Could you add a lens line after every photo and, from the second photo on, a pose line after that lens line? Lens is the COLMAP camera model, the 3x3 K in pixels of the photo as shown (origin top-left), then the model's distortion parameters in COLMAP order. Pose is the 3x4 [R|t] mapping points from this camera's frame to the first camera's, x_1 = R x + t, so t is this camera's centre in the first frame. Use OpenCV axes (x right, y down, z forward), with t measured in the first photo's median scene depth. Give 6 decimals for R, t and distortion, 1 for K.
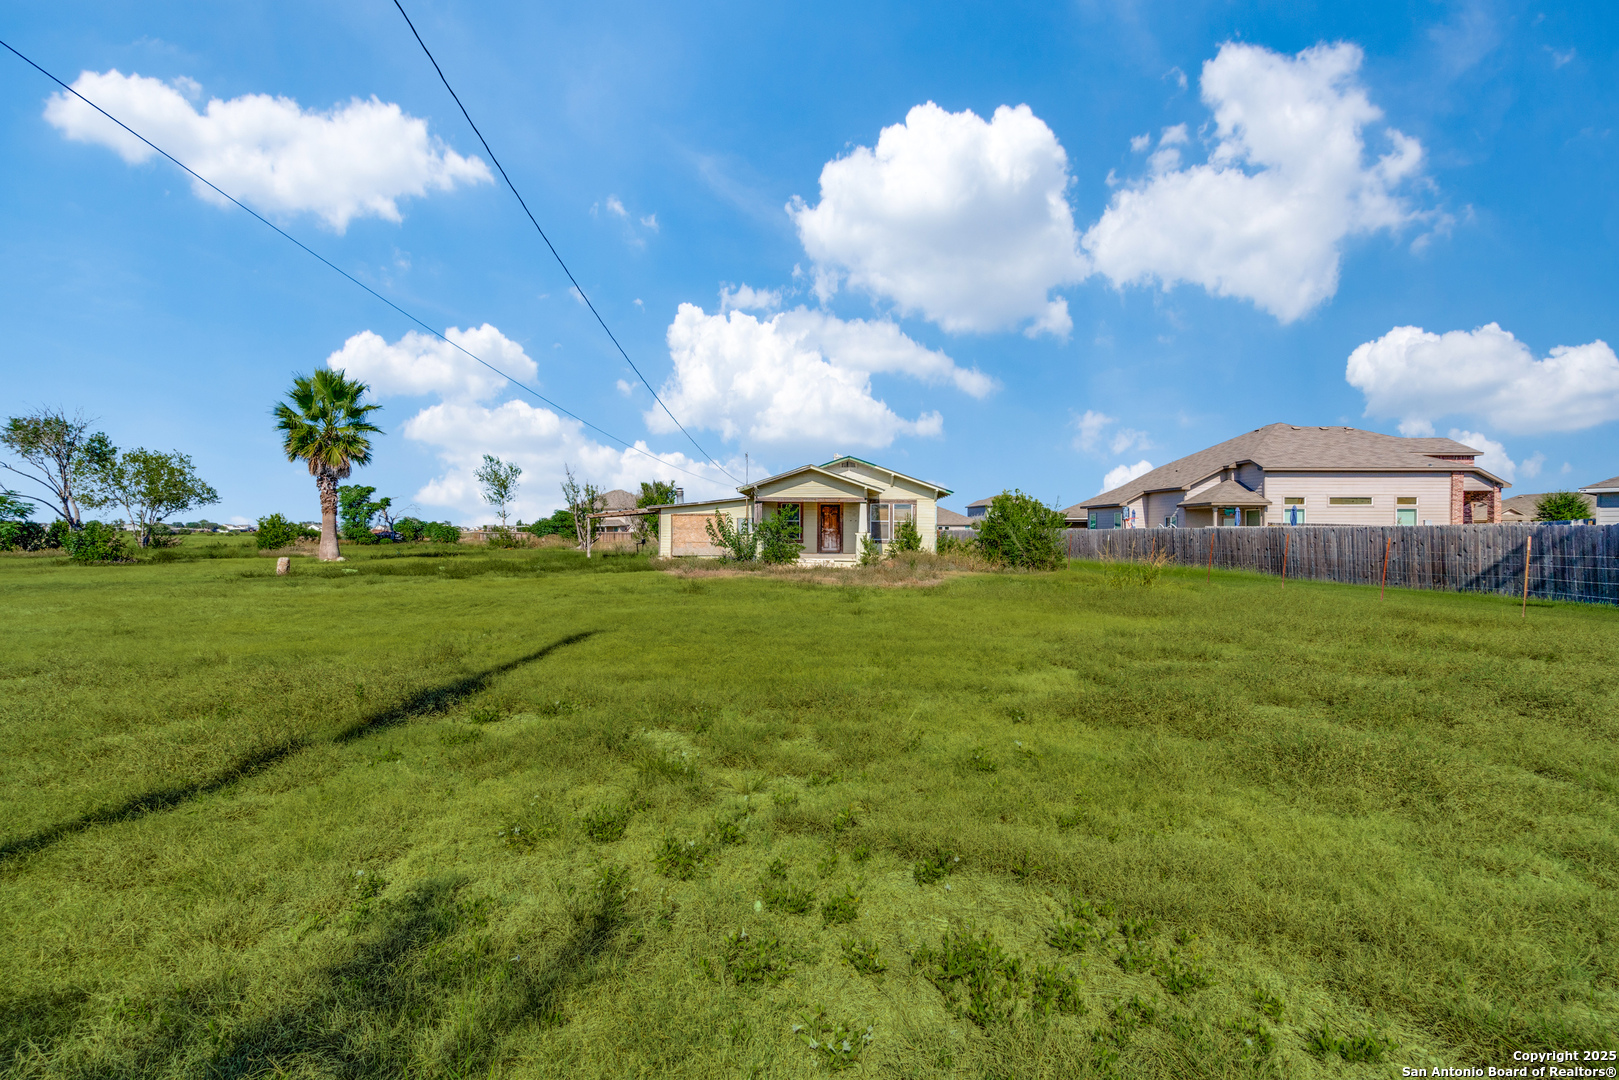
lens RADIAL K [[732.6, 0, 809.5], [0, 732.6, 540.0], [0, 0, 1]] dist [-0.002071, -0.000213]
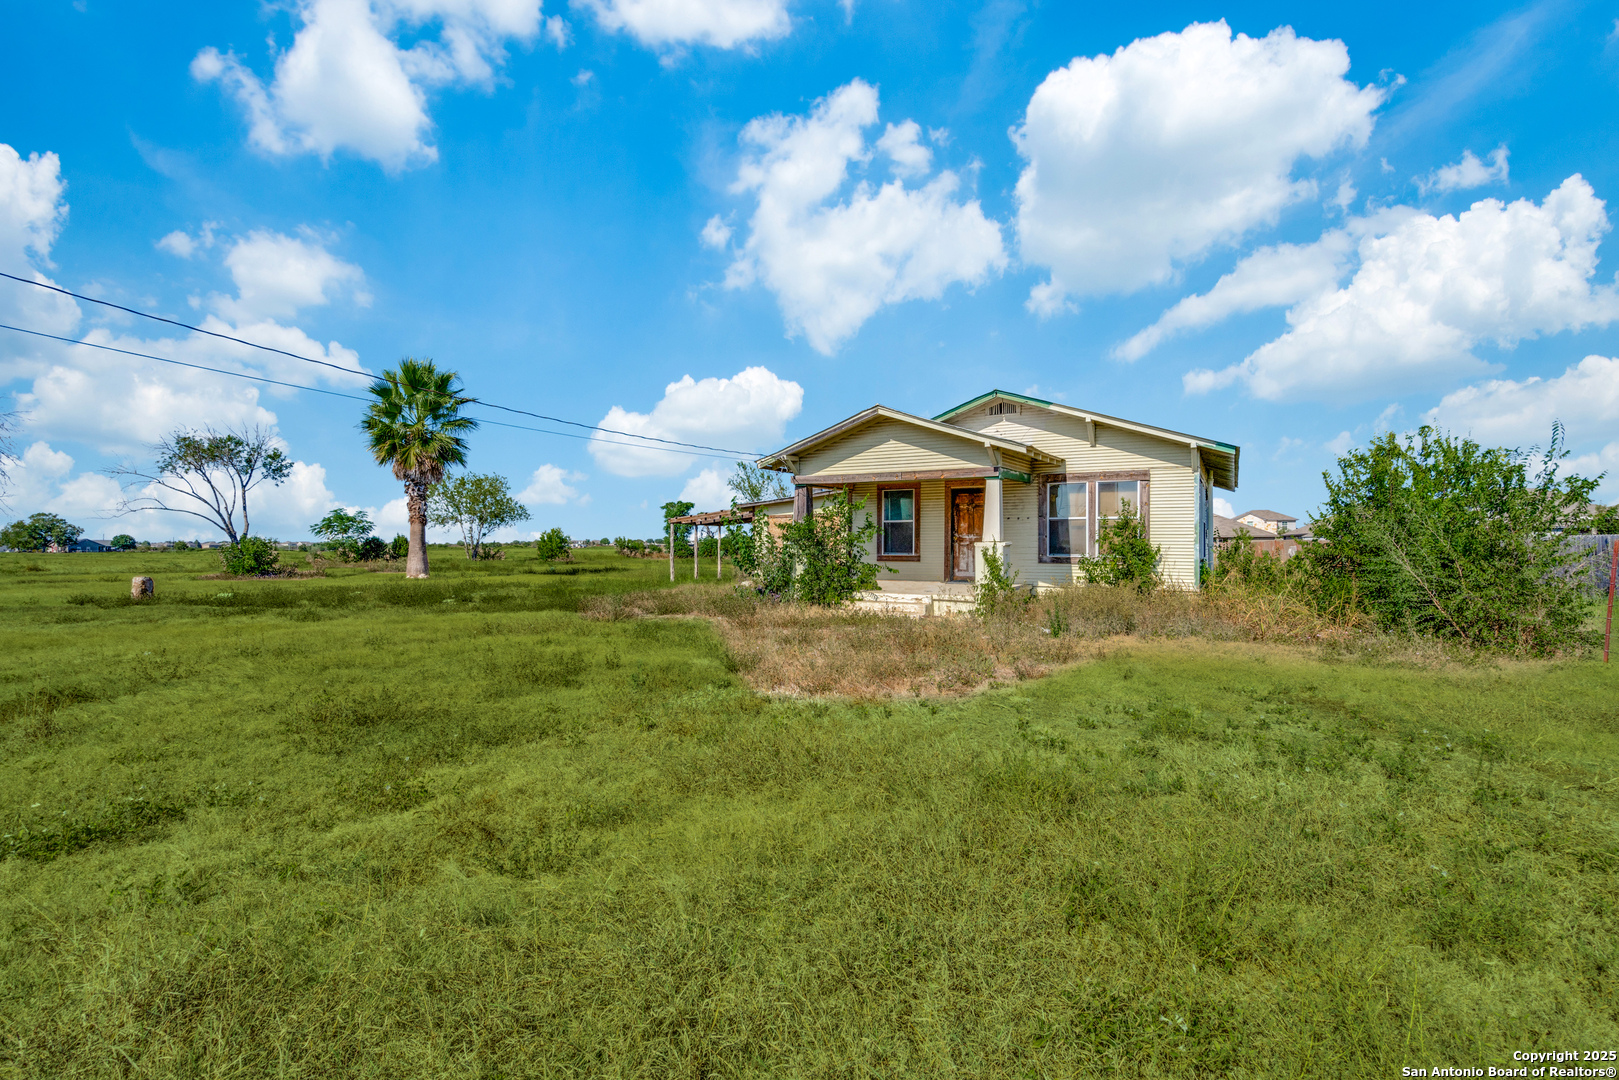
lens RADIAL K [[727.1, 0, 809.5], [0, 727.1, 540.0], [0, 0, 1]] dist [-0.001232, 0.000258]
pose [[0.868673, -0.006397, -0.495344, 0.186094], [-0.002882, 0.999834, -0.017966, -0.001902], [0.495377, 0.017034, 0.868511, 0.493474]]
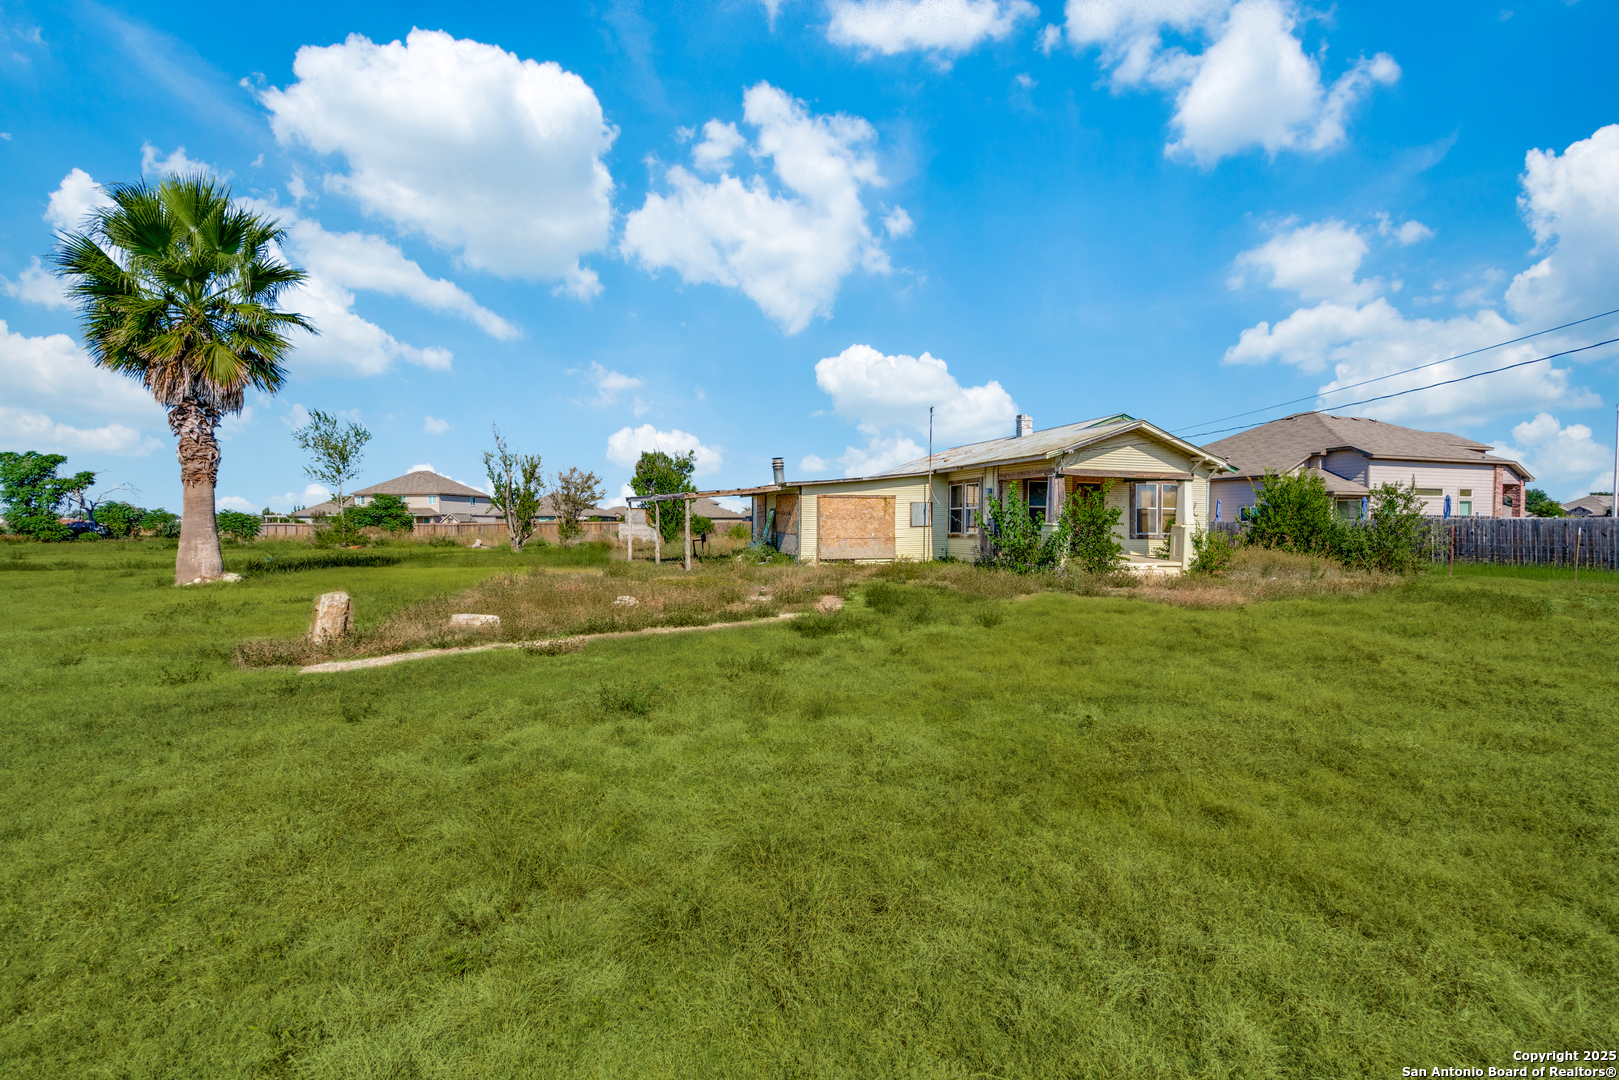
lens RADIAL K [[727.1, 0, 809.5], [0, 727.1, 540.0], [0, 0, 1]] dist [-0.001232, 0.000258]
pose [[0.949042, -0.006002, 0.315092, -0.438229], [0.002395, 0.999927, 0.011832, -0.003802], [-0.315140, -0.010475, 0.948987, 0.428887]]
